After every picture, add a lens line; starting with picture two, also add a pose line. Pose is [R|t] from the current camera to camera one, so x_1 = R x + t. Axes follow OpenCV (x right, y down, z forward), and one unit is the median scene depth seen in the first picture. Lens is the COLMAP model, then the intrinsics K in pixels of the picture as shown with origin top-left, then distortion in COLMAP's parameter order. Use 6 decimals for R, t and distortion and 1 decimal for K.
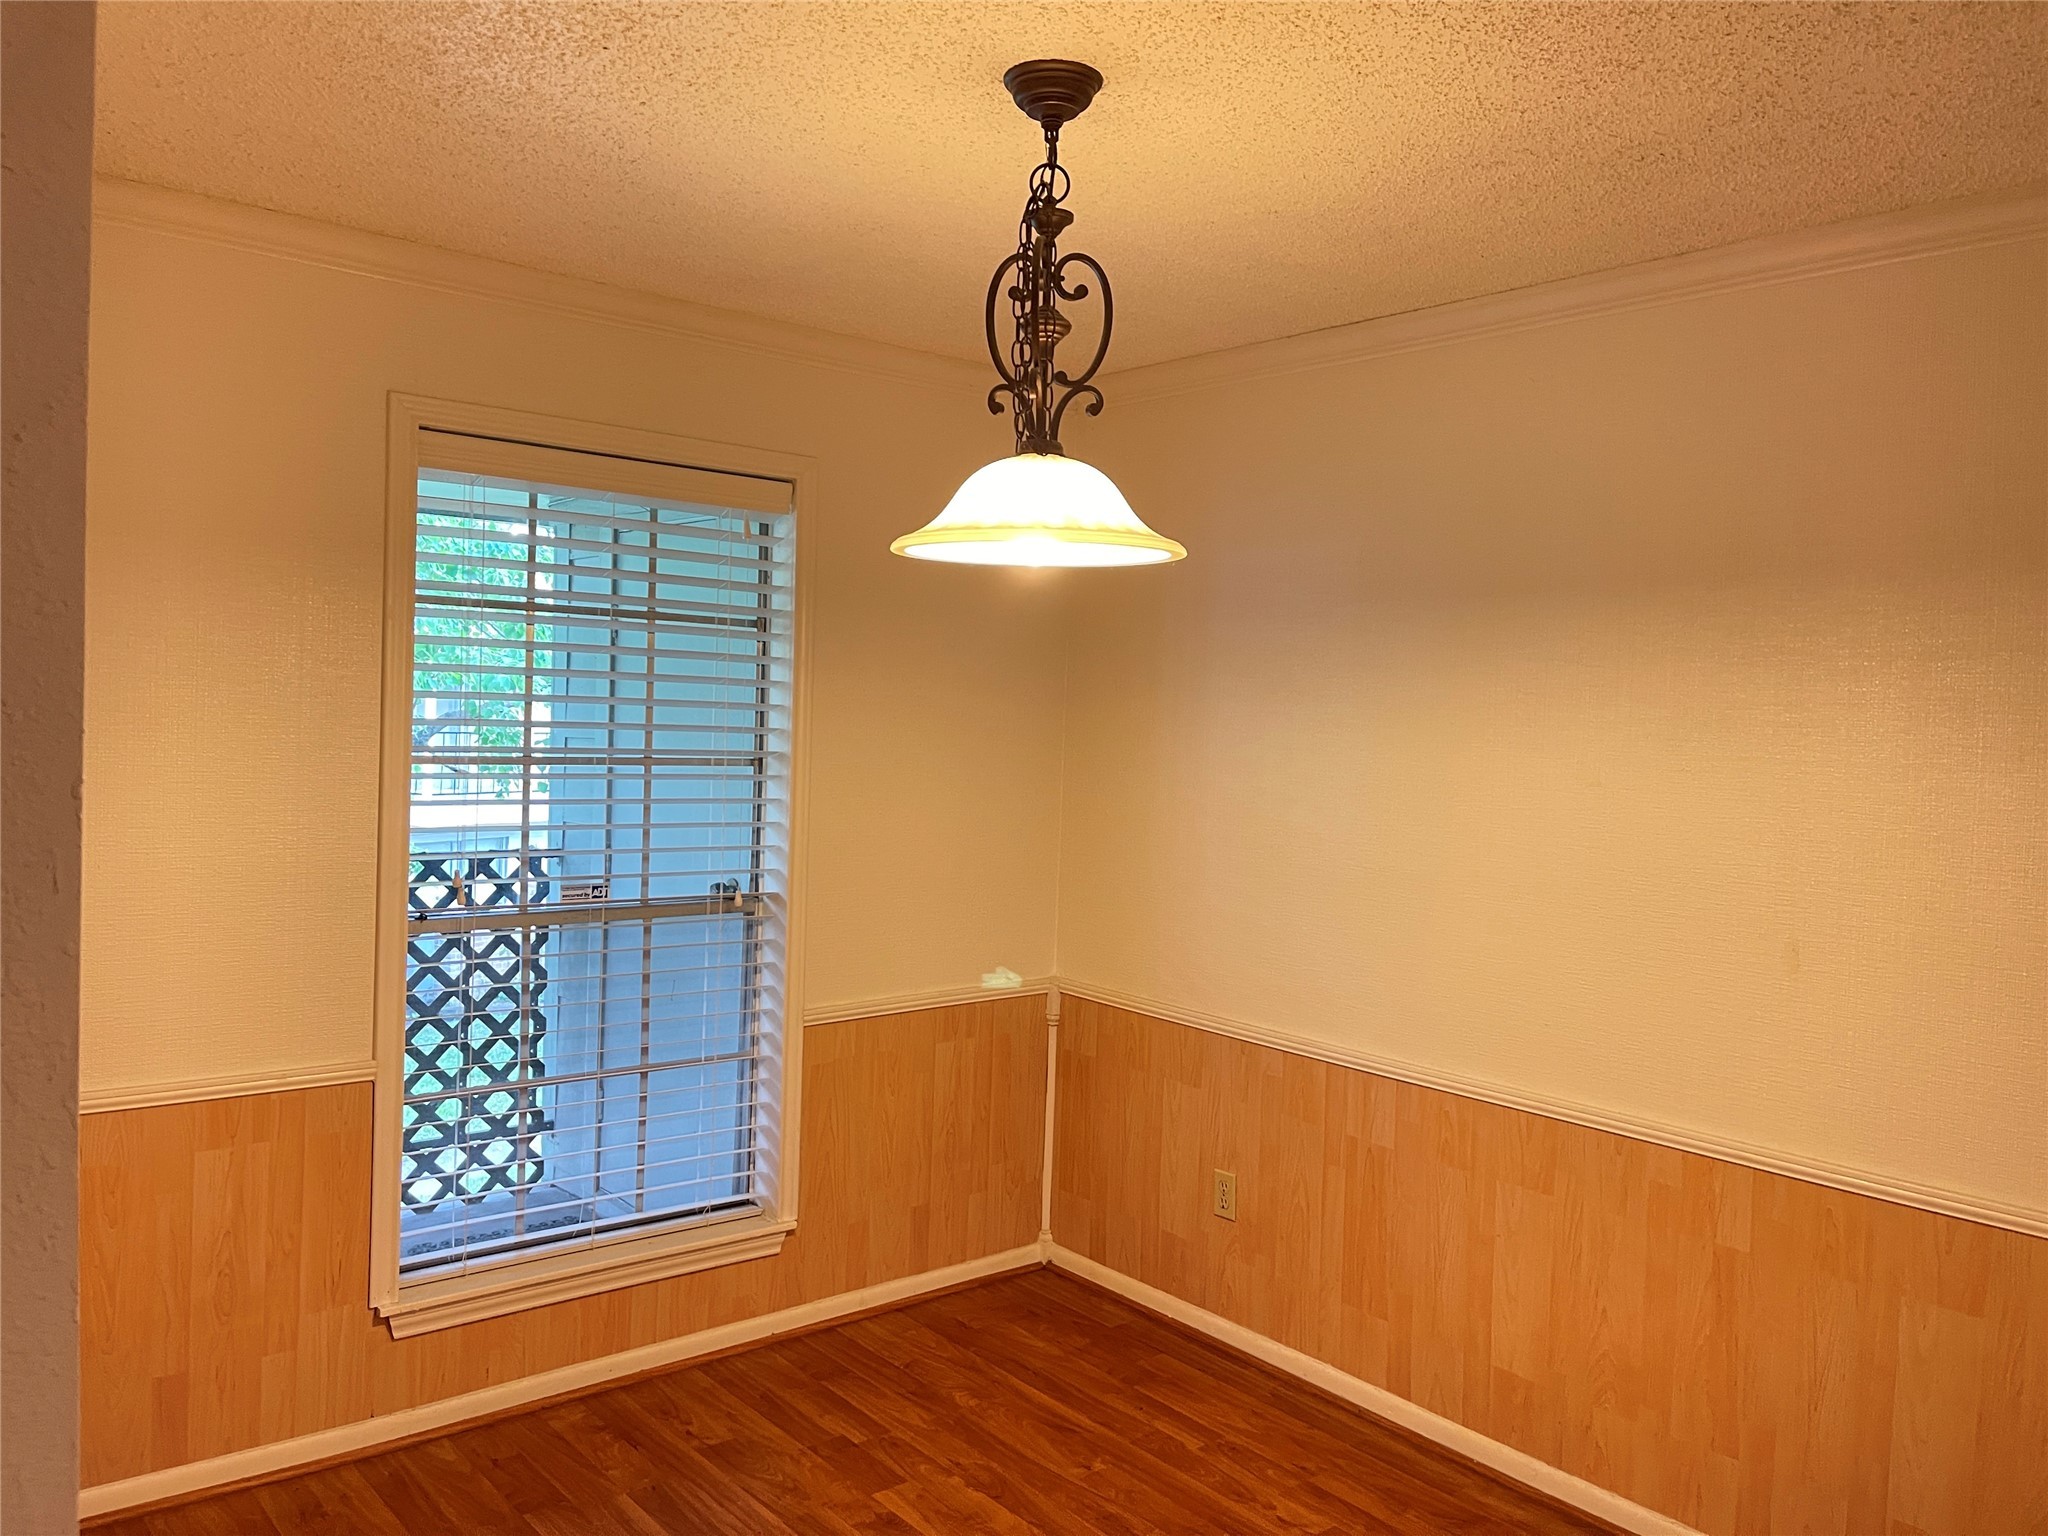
lens RADIAL K [[1515.8, 0, 1017.8], [0, 1515.8, 754.5], [0, 0, 1]] dist [0.039544, -0.026709]
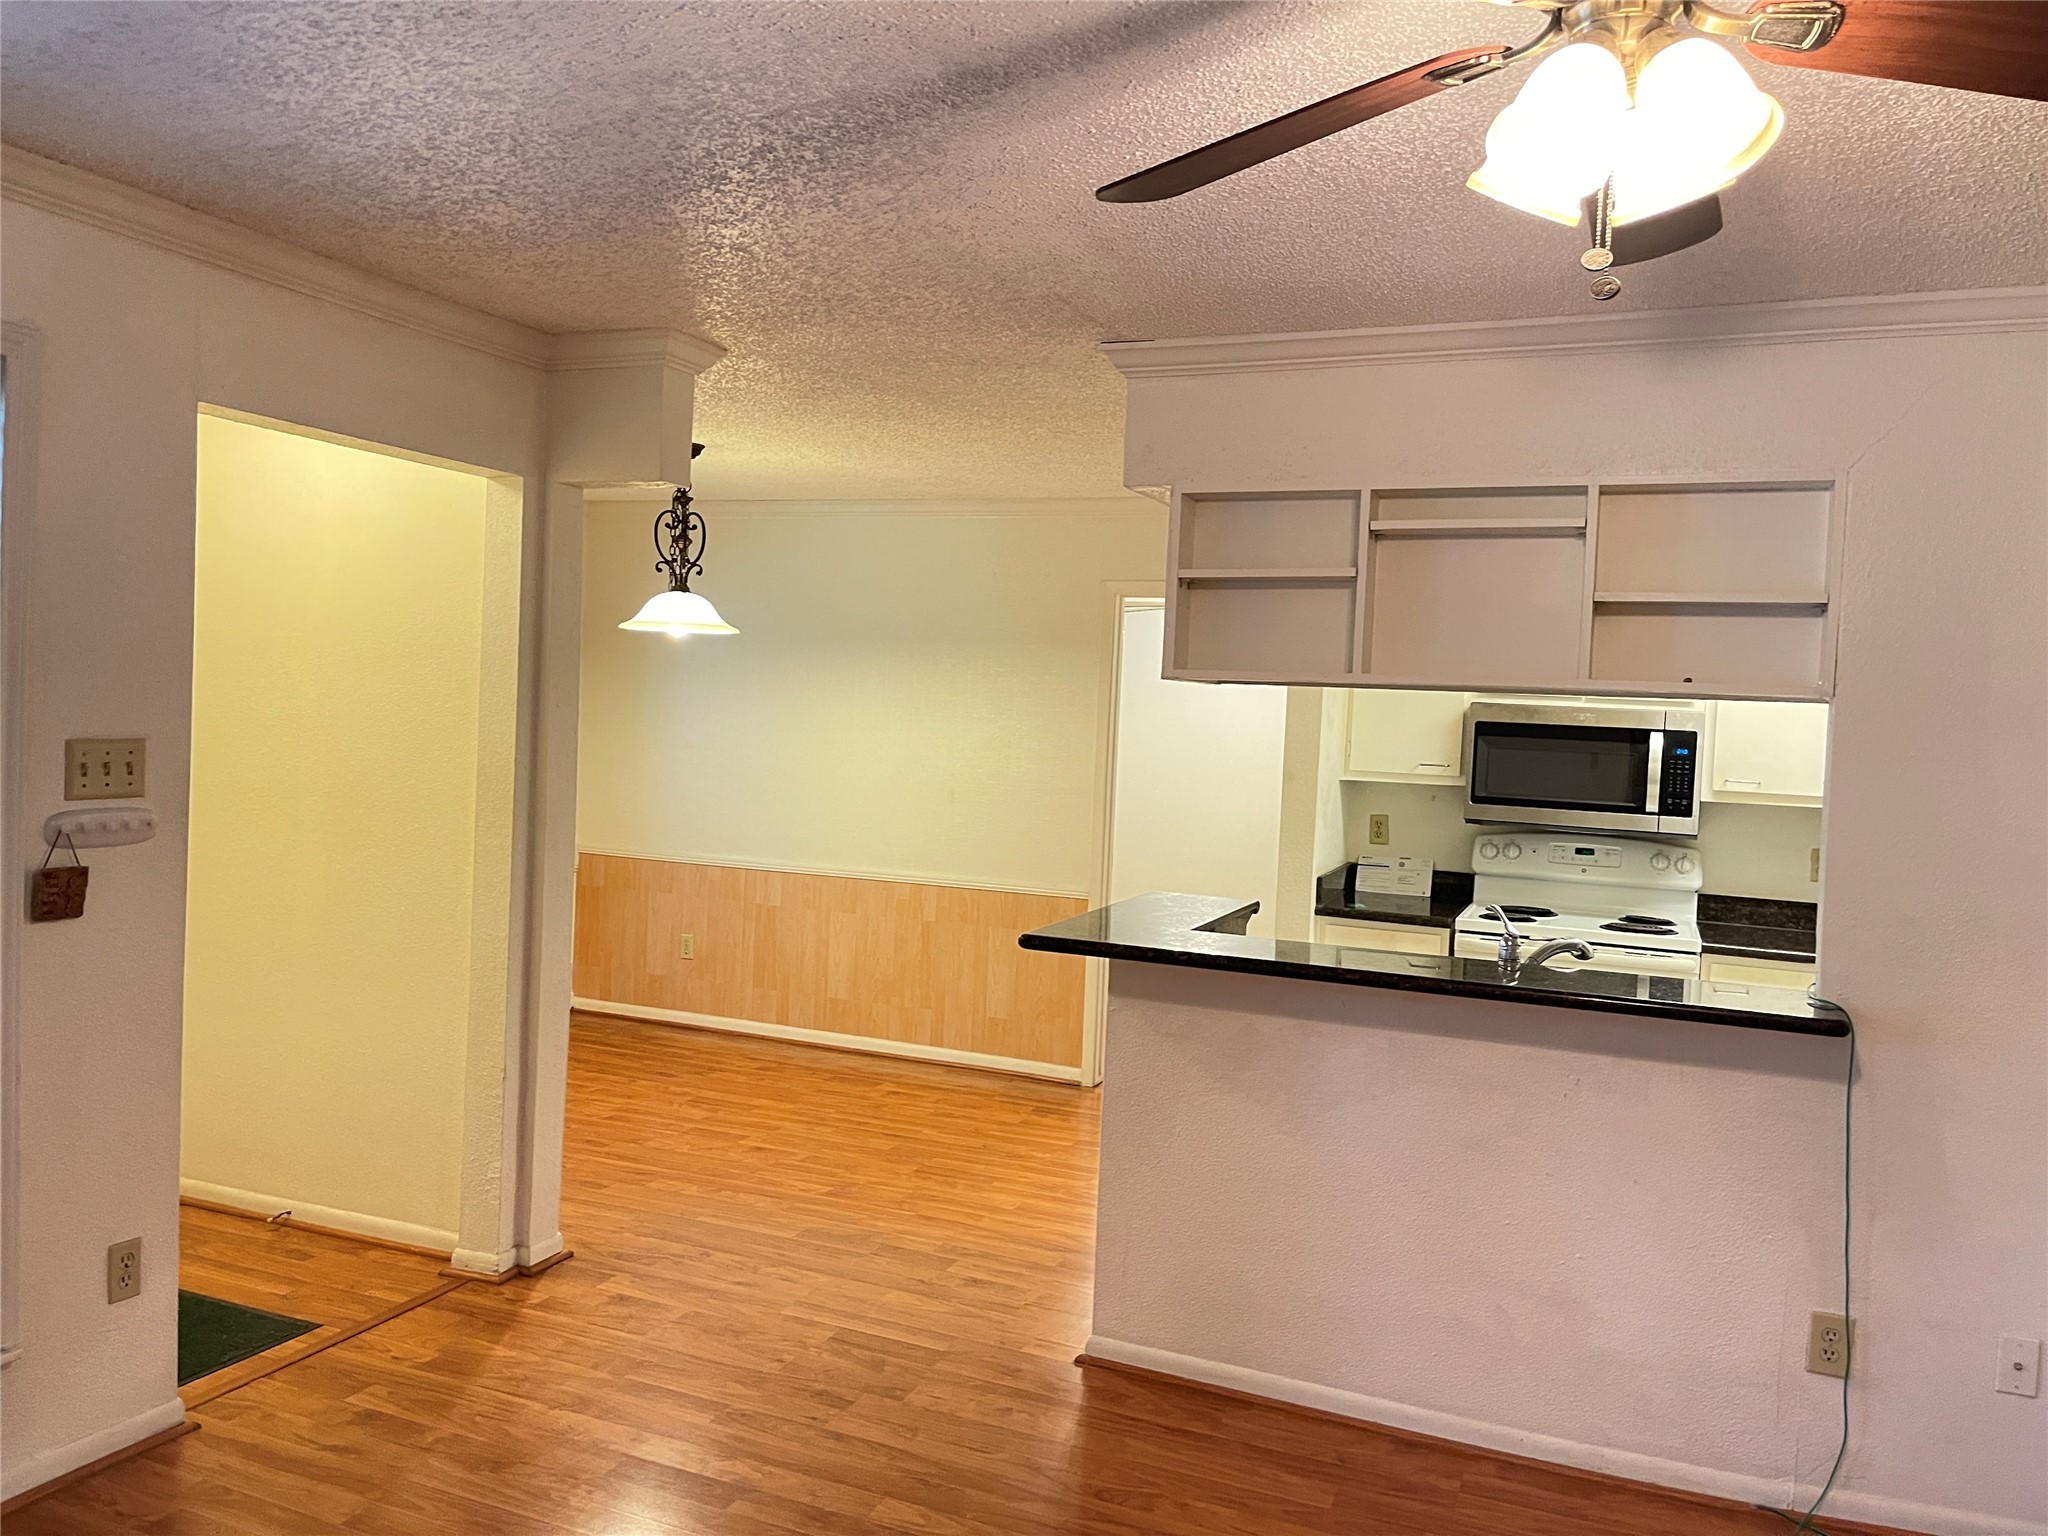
lens RADIAL K [[1515.8, 0, 1020.3], [0, 1515.8, 761.2], [0, 0, 1]] dist [0.039544, -0.026709]
pose [[0.879382, -0.015358, 0.475868, -0.516341], [0.004159, 0.999689, 0.024577, 0.019426], [-0.476098, -0.019633, 0.879173, -1.113368]]
